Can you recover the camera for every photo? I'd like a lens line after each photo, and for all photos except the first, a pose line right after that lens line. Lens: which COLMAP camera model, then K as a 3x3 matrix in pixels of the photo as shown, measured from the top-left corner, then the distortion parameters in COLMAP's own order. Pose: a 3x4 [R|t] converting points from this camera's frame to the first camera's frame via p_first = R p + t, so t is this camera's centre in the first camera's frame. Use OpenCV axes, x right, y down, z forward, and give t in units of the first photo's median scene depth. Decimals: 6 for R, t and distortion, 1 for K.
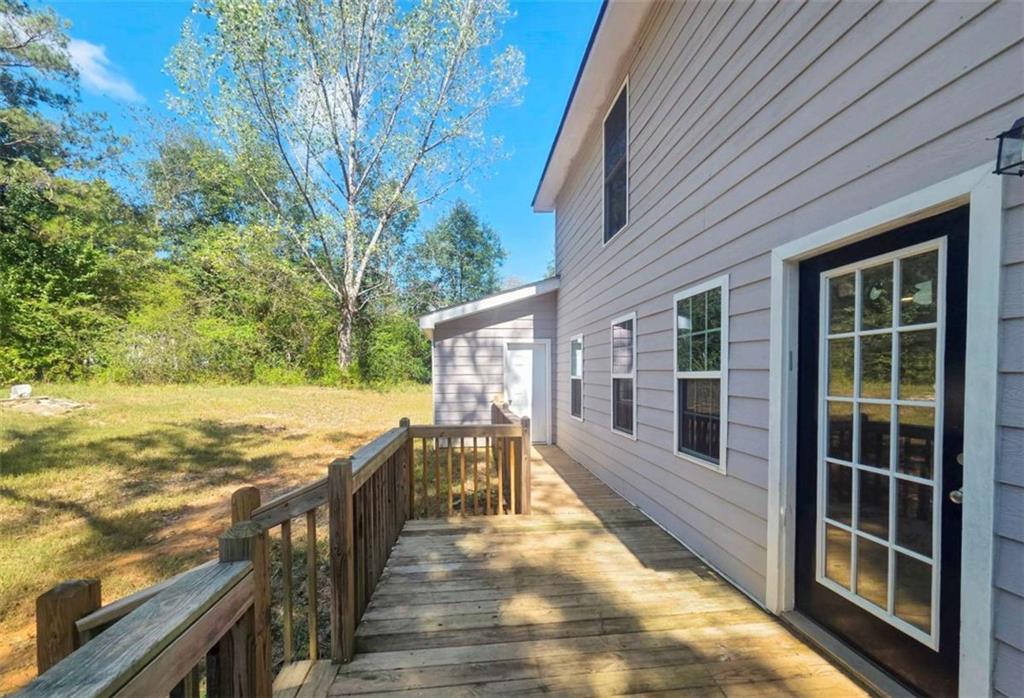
lens RADIAL K [[402.2, 0, 509.7], [0, 402.2, 383.6], [0, 0, 1]] dist [-0.000652, -0.000122]
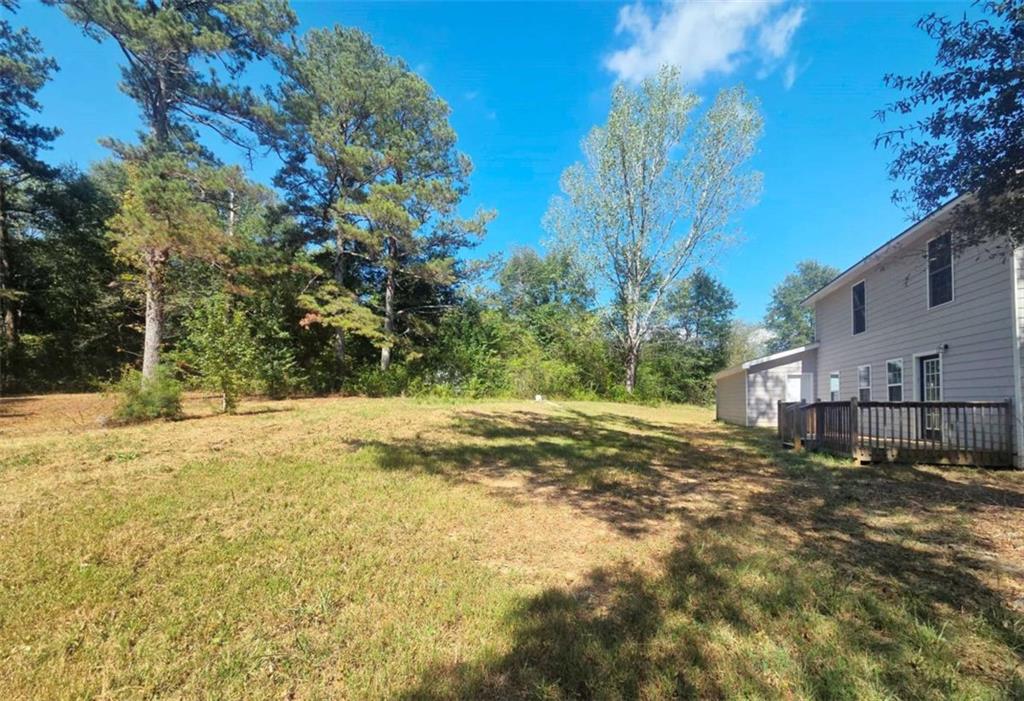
lens RADIAL K [[415.5, 0, 514.2], [0, 415.5, 386.9], [0, 0, 1]] dist [0.000033, 0.000067]
pose [[0.924969, 0.002248, -0.380035, -0.463392], [-0.028221, 0.997628, -0.062787, 0.120722], [0.378992, 0.068801, 0.922839, -1.363819]]
